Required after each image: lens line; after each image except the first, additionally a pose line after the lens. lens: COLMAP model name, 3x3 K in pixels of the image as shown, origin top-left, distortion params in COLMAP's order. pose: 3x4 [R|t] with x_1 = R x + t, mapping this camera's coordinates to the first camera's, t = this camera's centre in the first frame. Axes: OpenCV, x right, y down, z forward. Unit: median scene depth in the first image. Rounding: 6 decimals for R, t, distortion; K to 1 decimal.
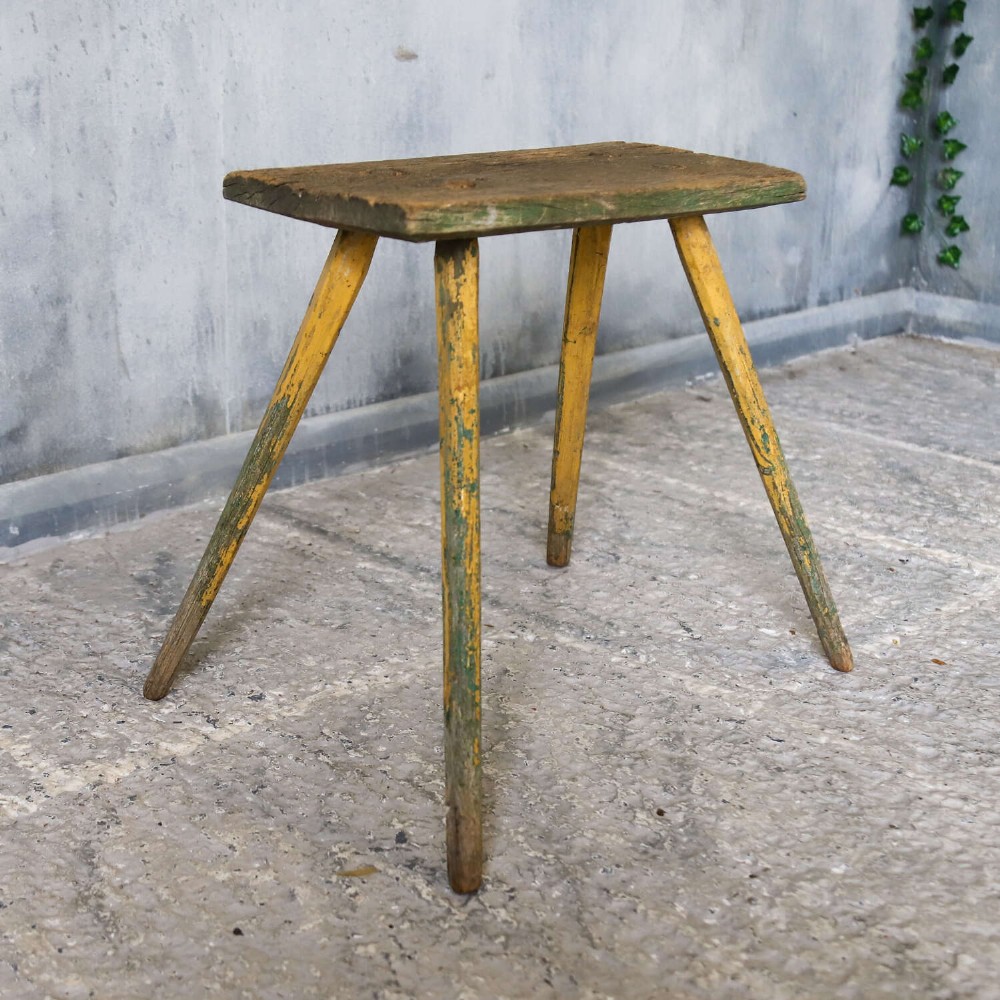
lens RADIAL K [[1641.7, 0, 418.2], [0, 1641.7, 537.1], [0, 0, 1]] dist [-0.027705, 0.000000]
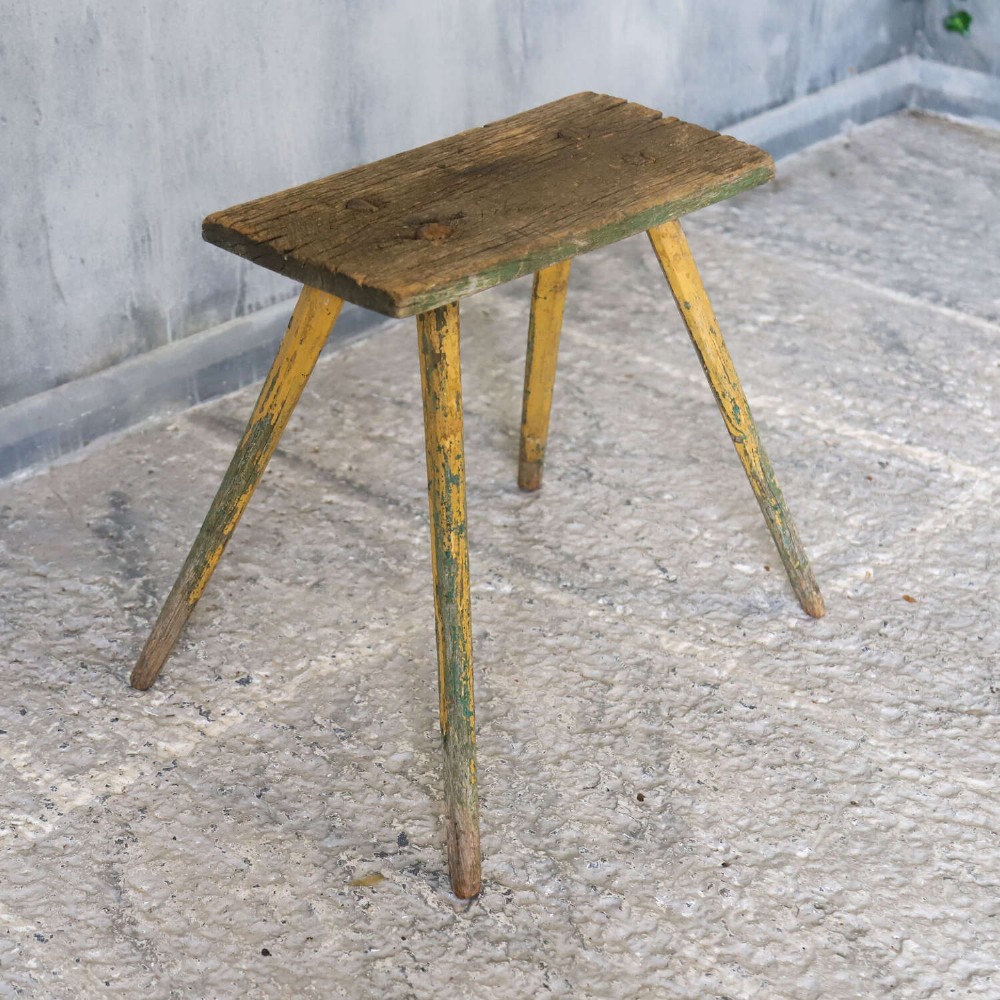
lens RADIAL K [[2142.7, 0, 494.9], [0, 2142.7, 529.8], [0, 0, 1]] dist [0.109955, 0.000000]
pose [[0.995951, -0.042751, 0.079079, -0.045259], [0.028366, 0.984193, 0.174810, -0.224071], [-0.085302, -0.171859, 0.981421, -0.304186]]
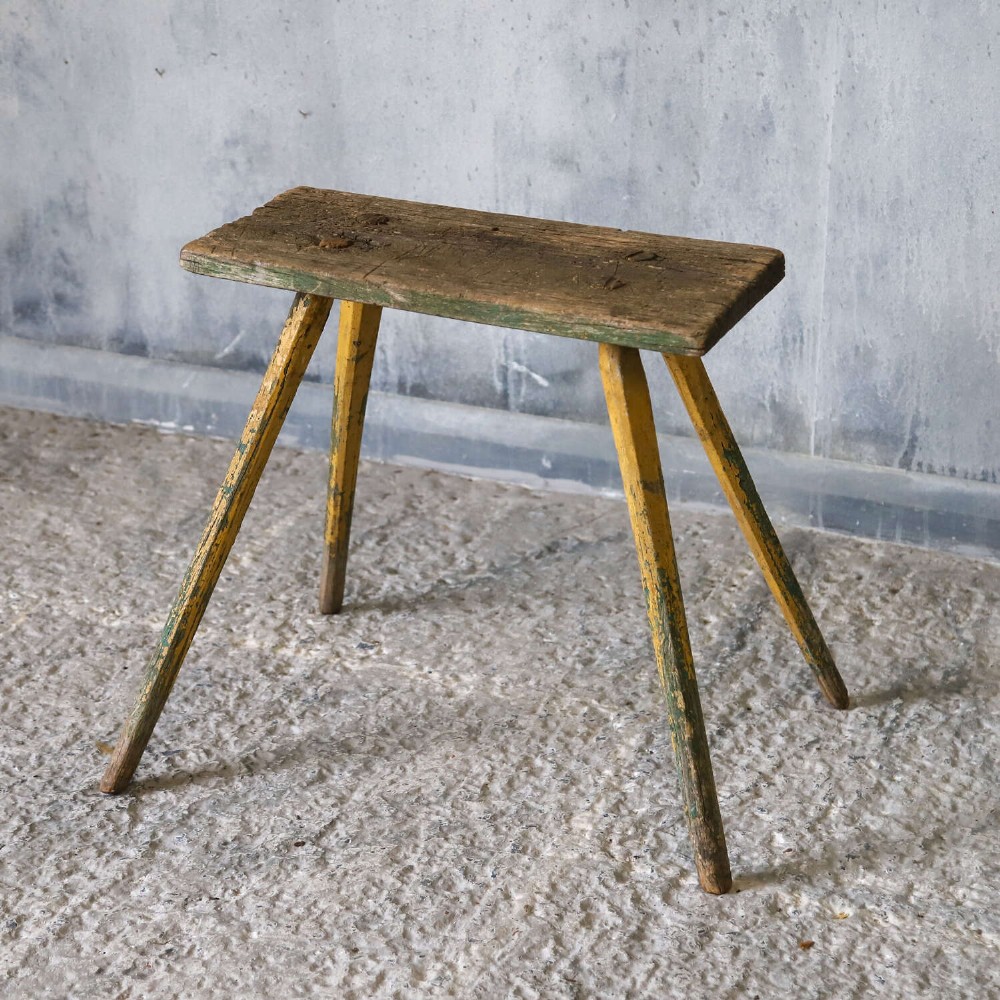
lens RADIAL K [[2626.8, 0, 547.2], [0, 2626.8, 495.2], [0, 0, 1]] dist [0.136441, 0.000000]
pose [[0.437673, 0.326939, -0.837588, 1.409504], [-0.305941, 0.930115, 0.203189, -0.394922], [0.845484, 0.167322, 0.507110, 0.193953]]
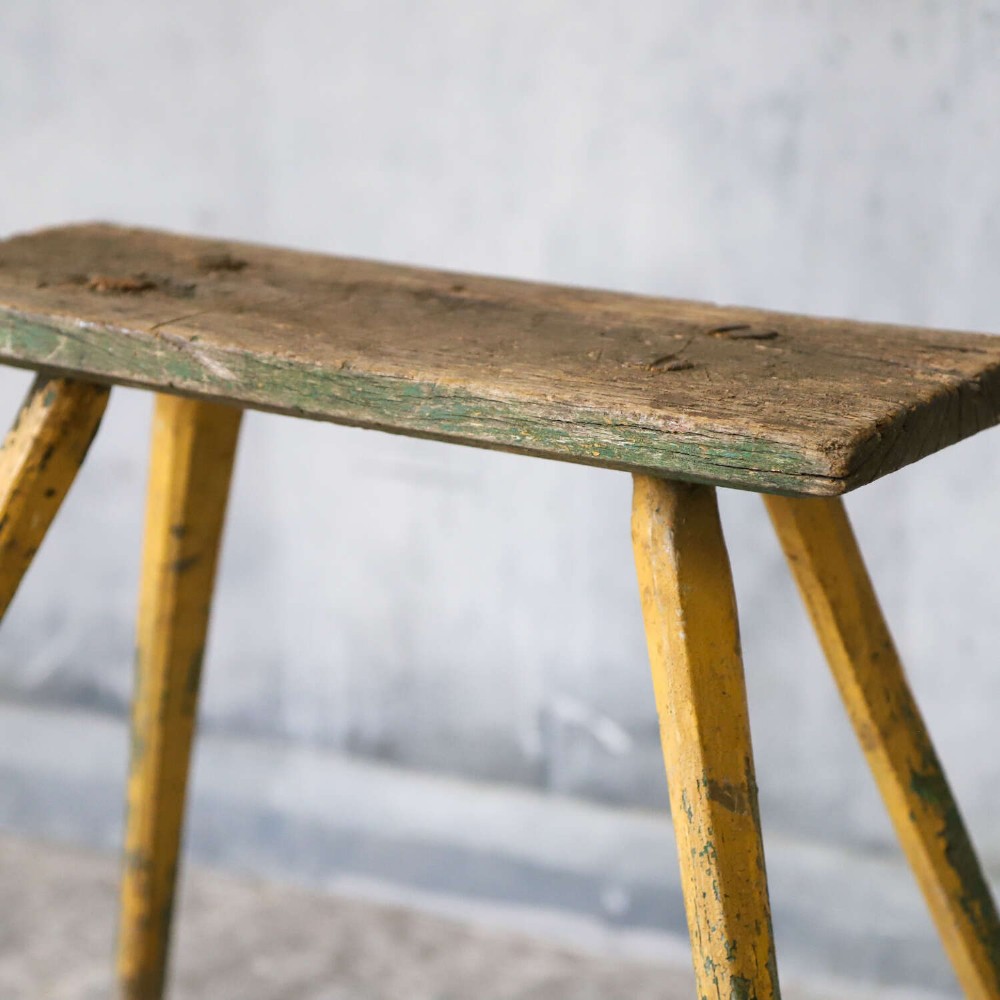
lens RADIAL K [[3974.2, 0, 495.6], [0, 3974.2, 504.2], [0, 0, 1]] dist [0.553728, 0.000000]
pose [[0.345280, 0.186089, -0.919866, 1.112136], [-0.350469, 0.934804, 0.057559, -0.226226], [0.870605, 0.302510, 0.387987, 0.515539]]
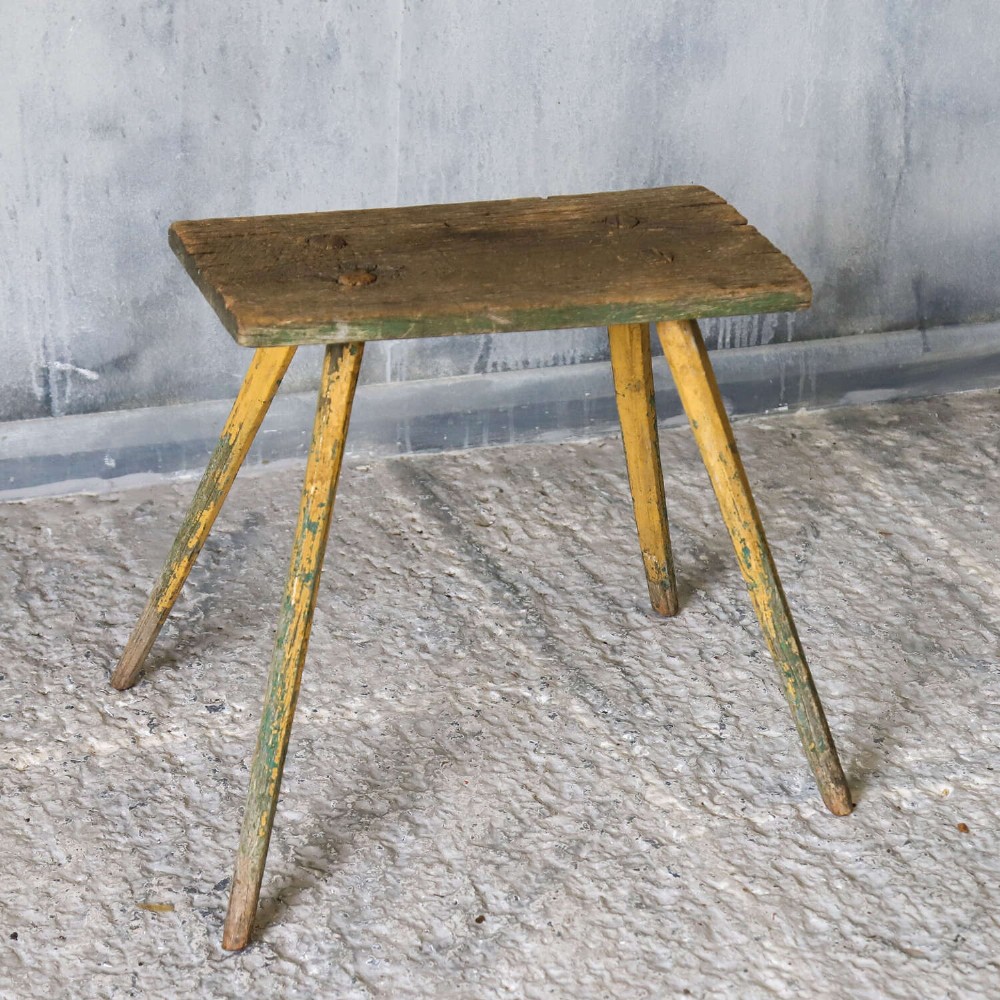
lens RADIAL K [[2741.6, 0, 507.3], [0, 2741.6, 537.2], [0, 0, 1]] dist [0.121964, 0.000000]
pose [[0.927648, 0.192531, -0.320003, 0.578021], [-0.156965, 0.978512, 0.133704, -0.253202], [0.338869, -0.073801, 0.937935, -0.484932]]
